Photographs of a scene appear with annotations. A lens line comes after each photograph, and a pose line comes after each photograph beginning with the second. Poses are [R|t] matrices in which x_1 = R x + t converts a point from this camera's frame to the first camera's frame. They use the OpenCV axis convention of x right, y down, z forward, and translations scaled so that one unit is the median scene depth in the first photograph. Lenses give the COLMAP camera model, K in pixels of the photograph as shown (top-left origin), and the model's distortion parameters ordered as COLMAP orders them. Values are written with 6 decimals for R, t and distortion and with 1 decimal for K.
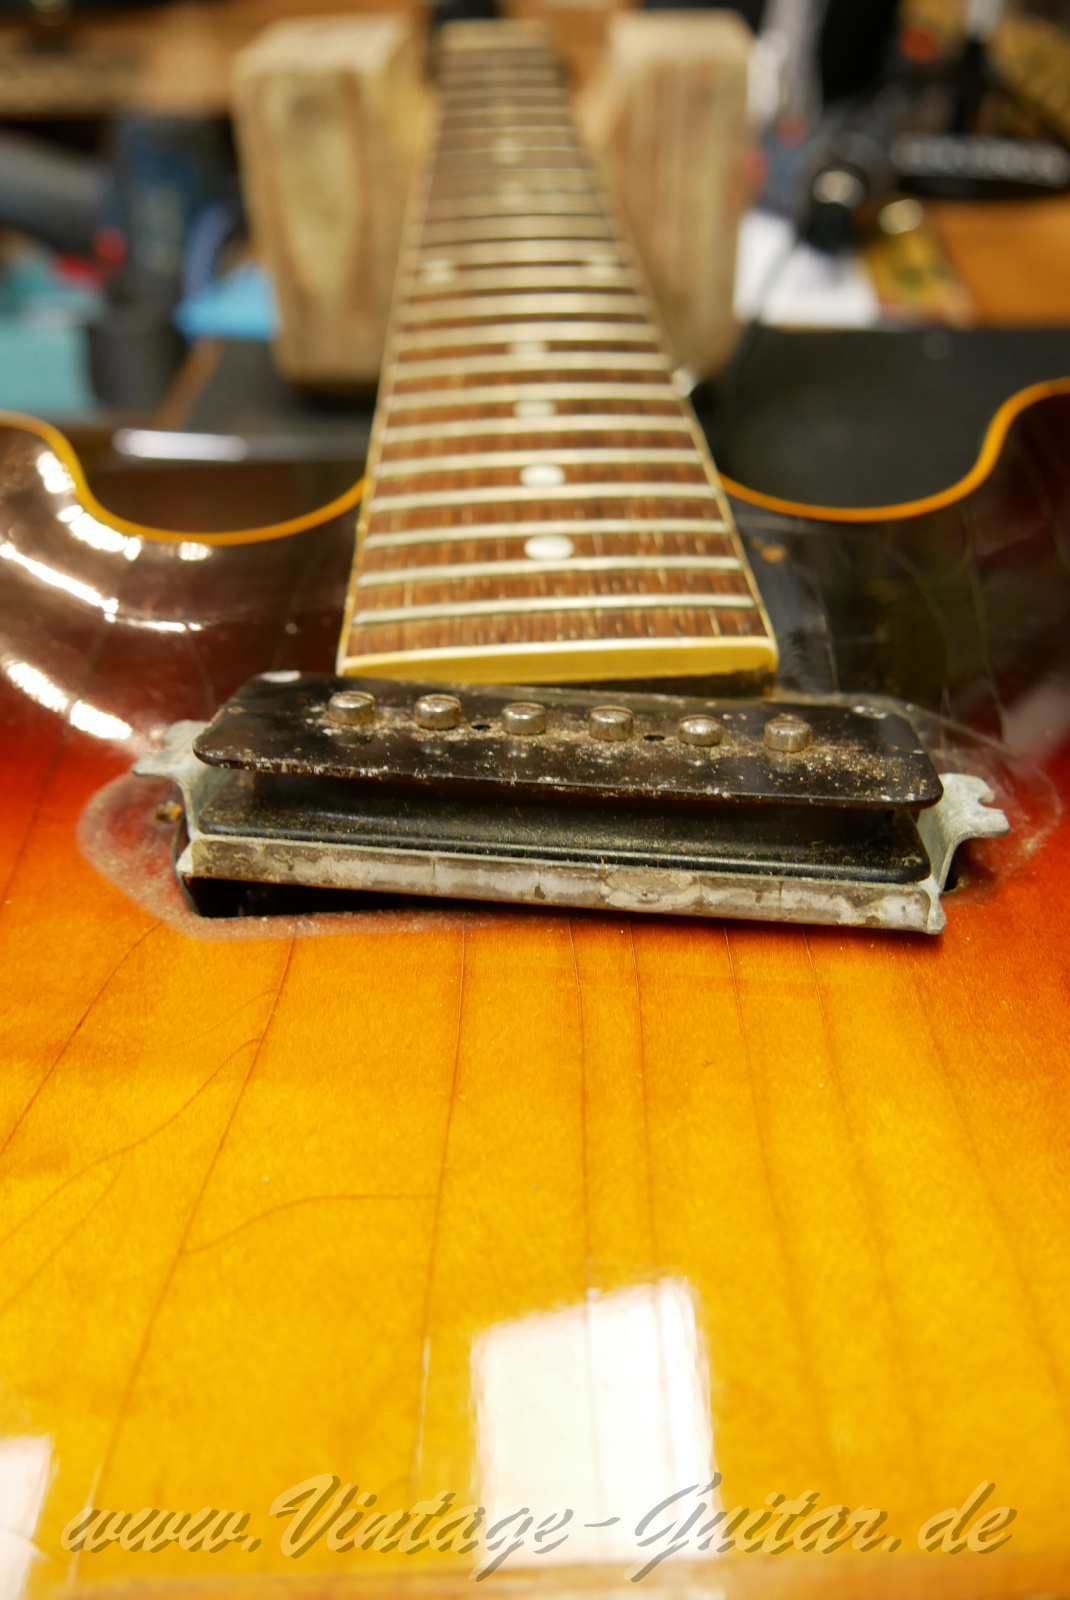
lens RADIAL K [[1303.4, 0, 583.1], [0, 1303.4, 803.7], [0, 0, 1]] dist [-0.067546, 0.007909]
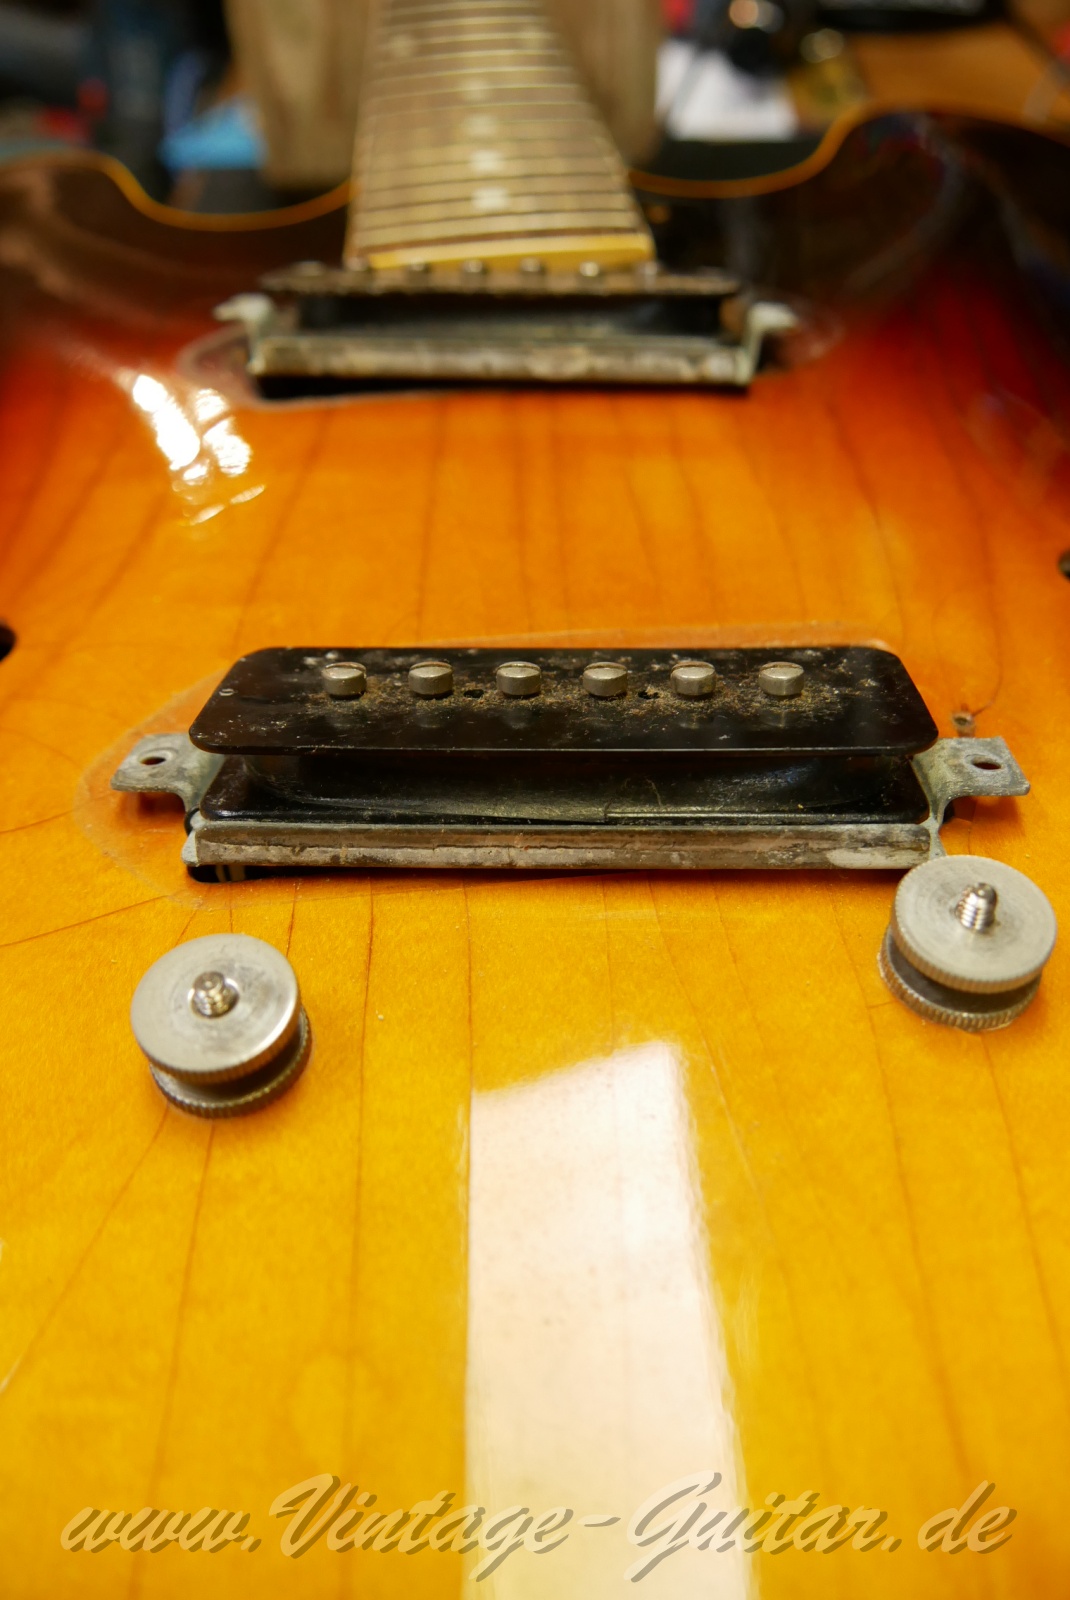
lens RADIAL K [[1303.4, 0, 583.1], [0, 1303.4, 803.7], [0, 0, 1]] dist [-0.067546, 0.007909]
pose [[0.999256, -0.036284, 0.013053, 0.038098], [0.035253, 0.996778, 0.072051, 0.448221], [-0.015626, -0.071537, 0.997316, -0.534115]]
